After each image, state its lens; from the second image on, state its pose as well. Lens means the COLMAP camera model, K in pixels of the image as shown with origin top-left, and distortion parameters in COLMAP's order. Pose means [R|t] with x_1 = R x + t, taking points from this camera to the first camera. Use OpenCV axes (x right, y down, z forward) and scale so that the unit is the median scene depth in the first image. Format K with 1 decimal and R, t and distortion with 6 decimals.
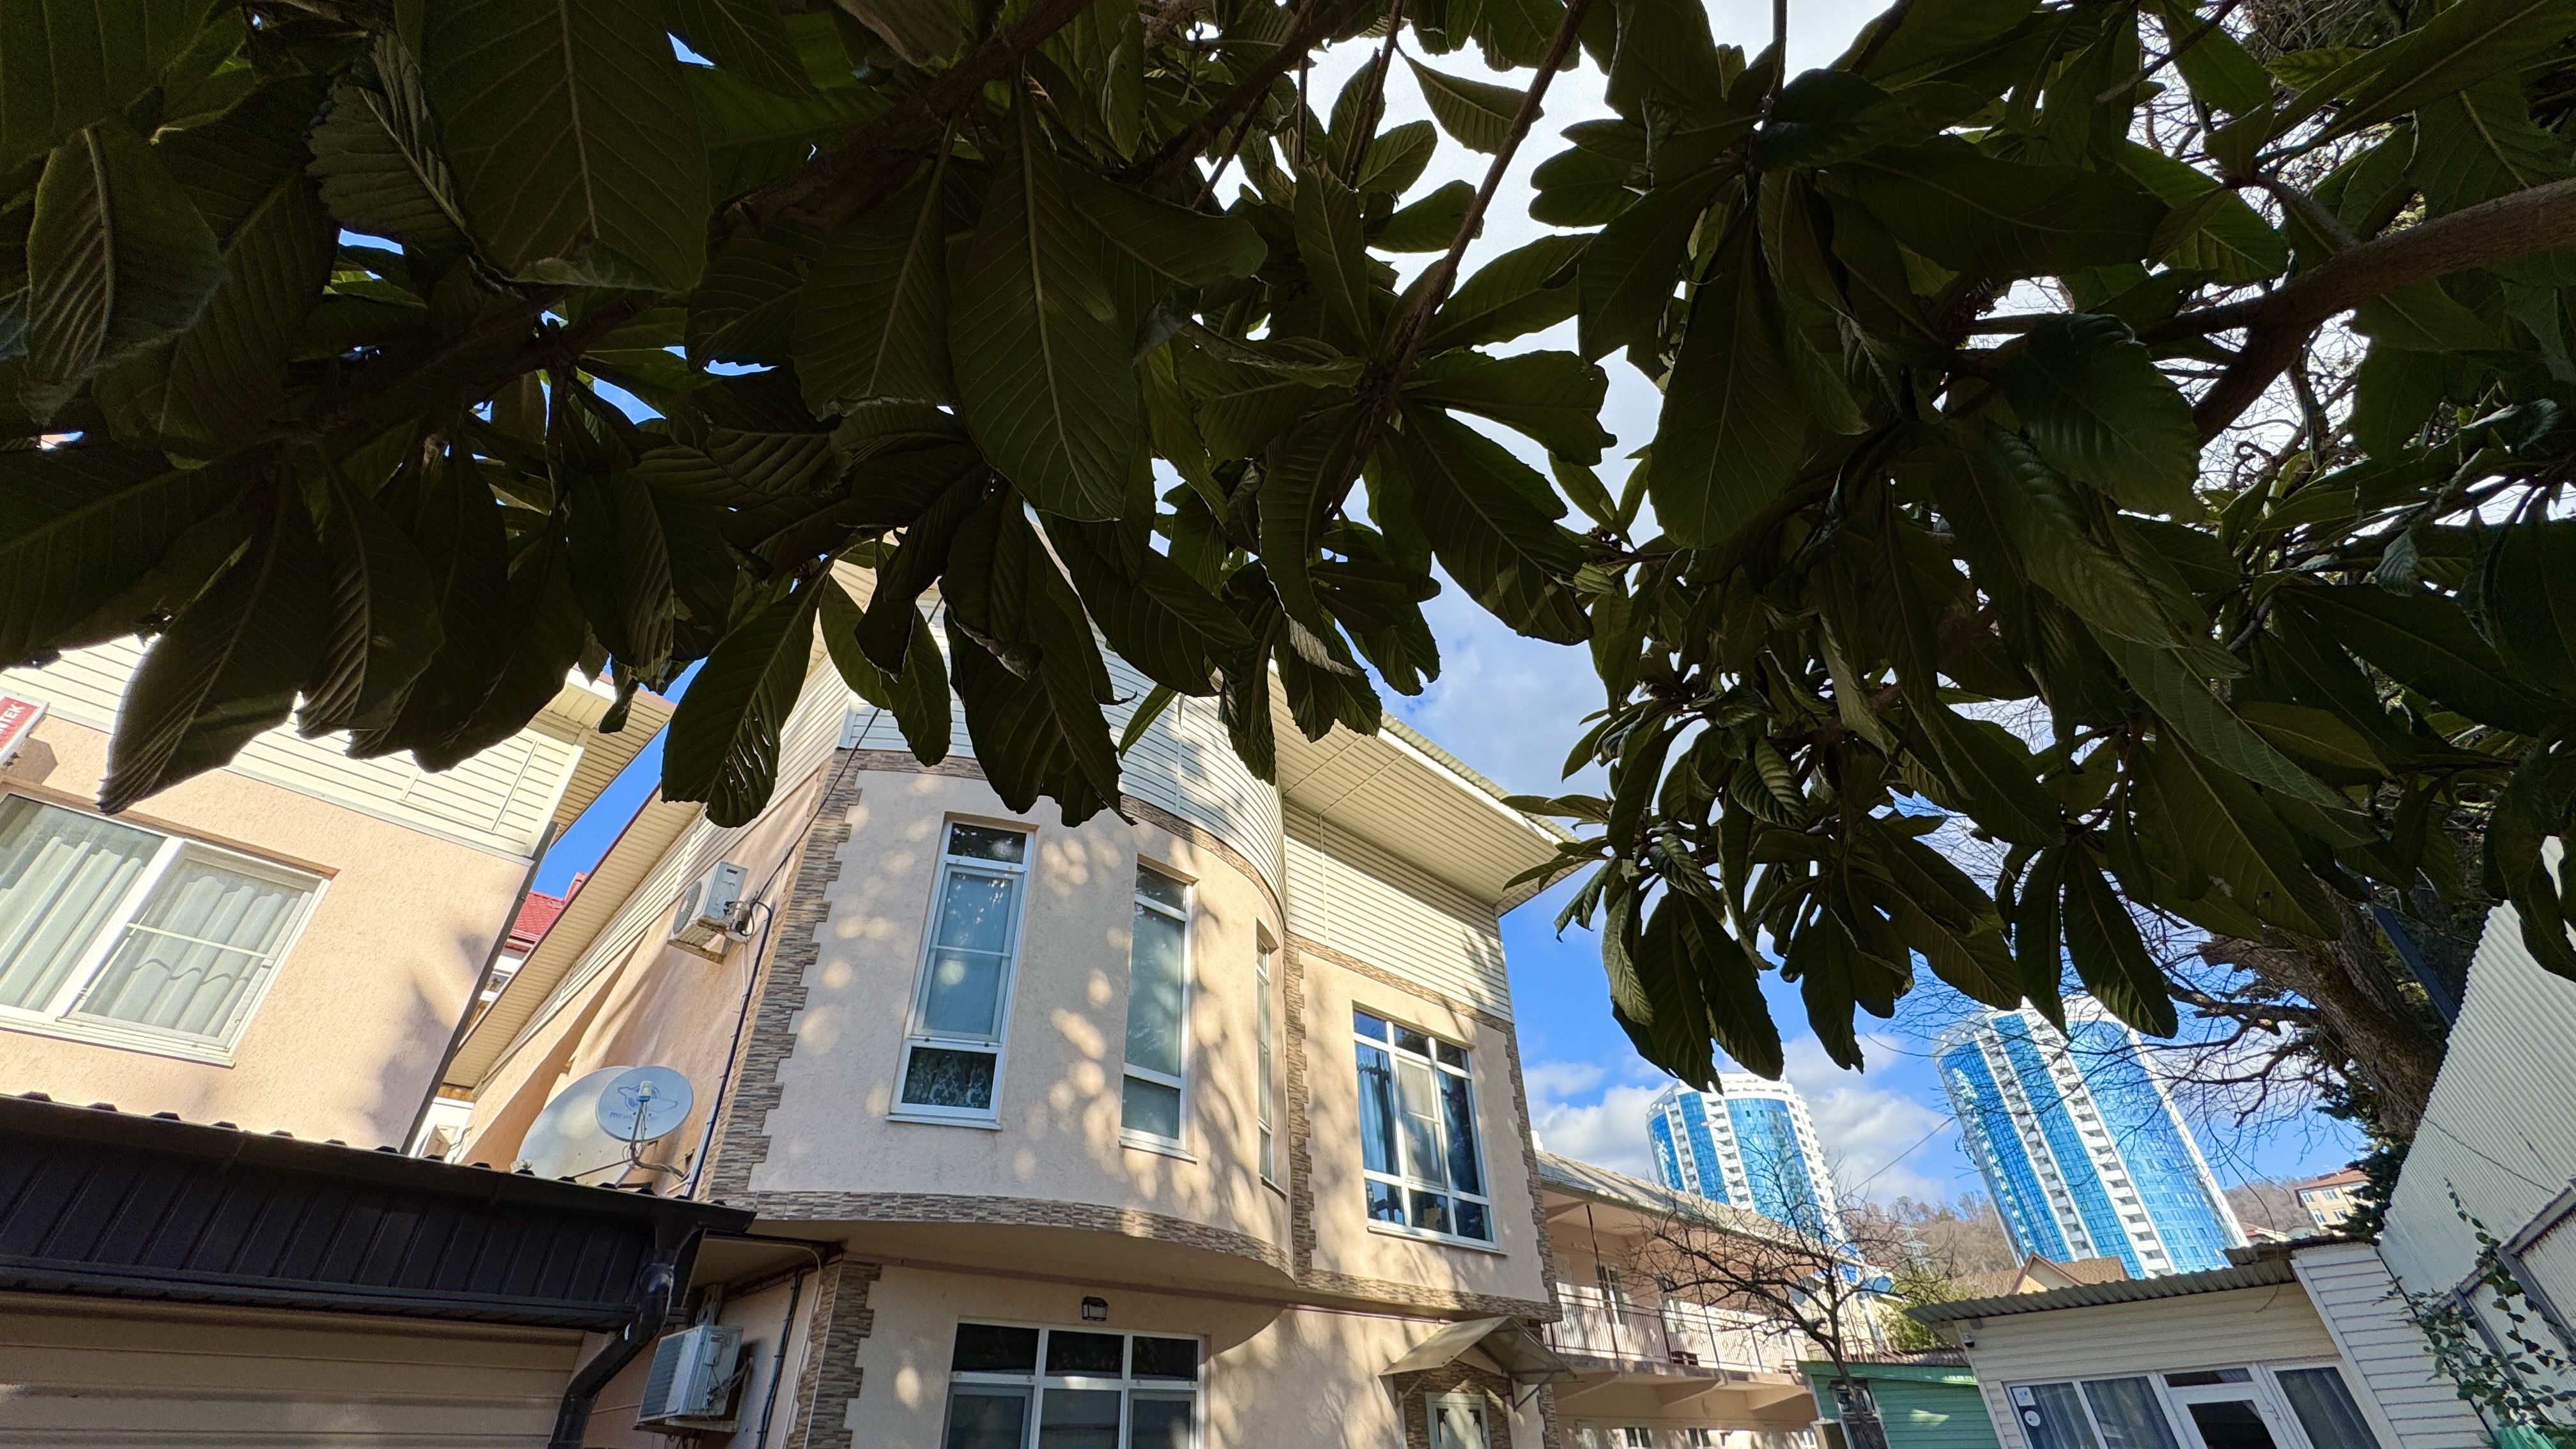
lens RADIAL K [[1028.4, 0, 1296.9], [0, 1028.4, 728.3], [0, 0, 1]] dist [0.008723, -0.000627]
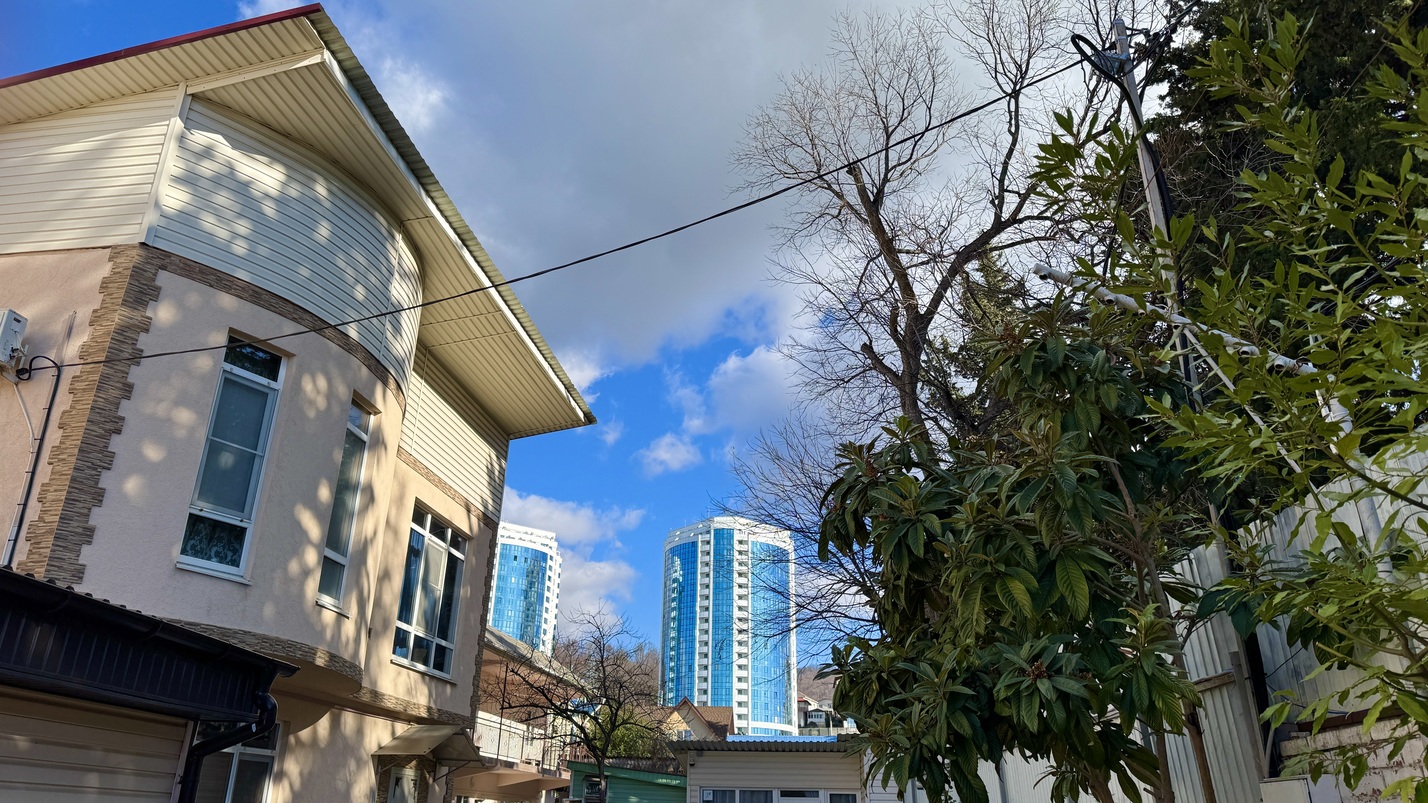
lens RADIAL K [[1014.1, 0, 711.3], [0, 1014.1, 399.6], [0, 0, 1]] dist [0.077602, -0.078222]
pose [[0.807714, 0.274977, 0.521523, -0.456365], [-0.388140, 0.913845, 0.119304, -0.192499], [-0.443785, -0.298788, 0.844855, -0.290422]]
